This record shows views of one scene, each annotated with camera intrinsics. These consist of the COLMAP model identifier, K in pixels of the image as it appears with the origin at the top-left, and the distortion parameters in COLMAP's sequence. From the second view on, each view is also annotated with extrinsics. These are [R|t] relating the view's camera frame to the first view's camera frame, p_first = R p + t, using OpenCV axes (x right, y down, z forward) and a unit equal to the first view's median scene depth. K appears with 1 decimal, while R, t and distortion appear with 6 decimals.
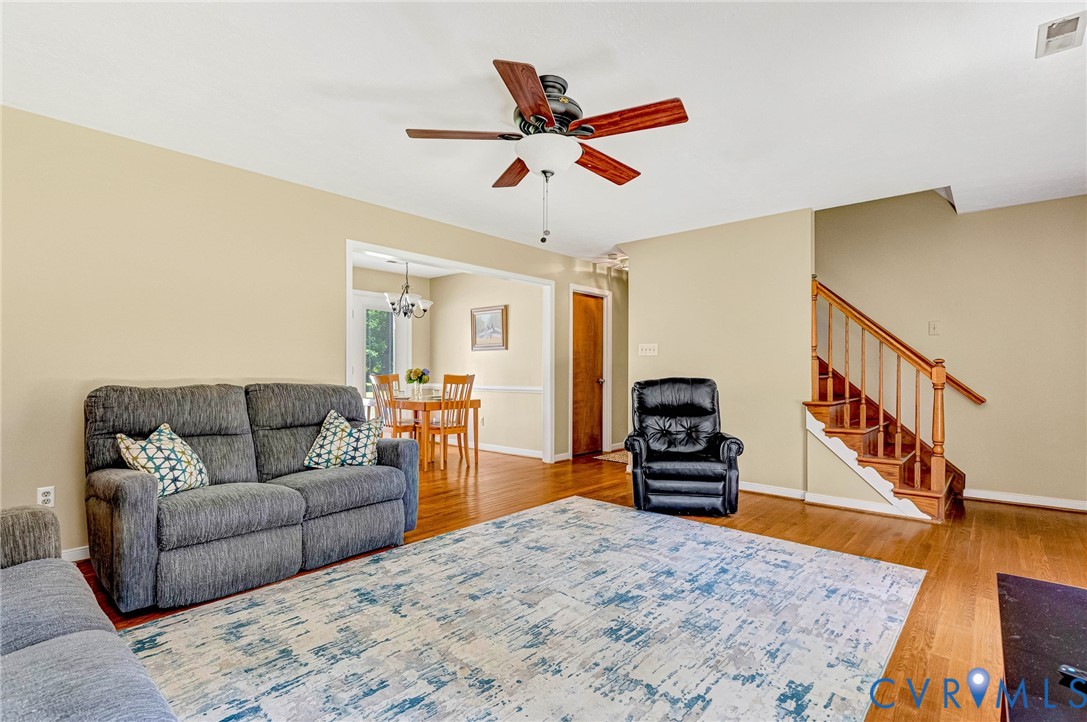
lens RADIAL K [[529.7, 0, 541.3], [0, 529.7, 371.1], [0, 0, 1]] dist [0.014125, -0.000807]
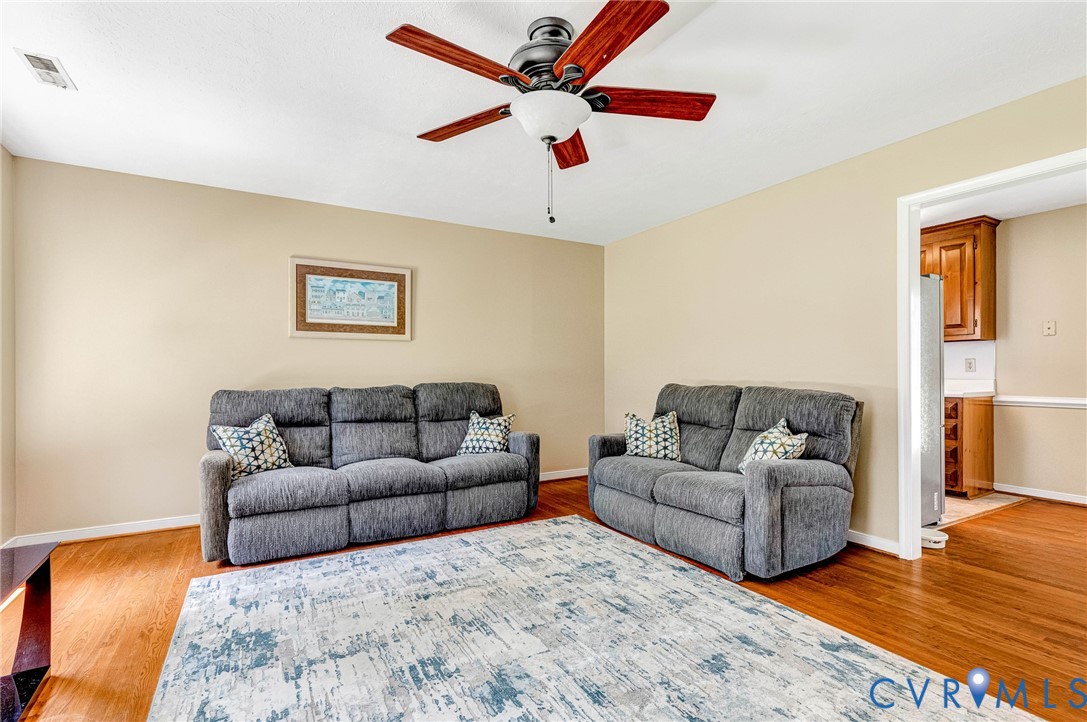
lens RADIAL K [[529.7, 0, 541.3], [0, 529.7, 371.1], [0, 0, 1]] dist [0.014125, -0.000807]
pose [[-0.342635, -0.002033, -0.939467, 0.781071], [-0.000931, 0.999998, -0.001825, 0.001221], [0.939468, 0.000249, -0.342636, 1.257120]]
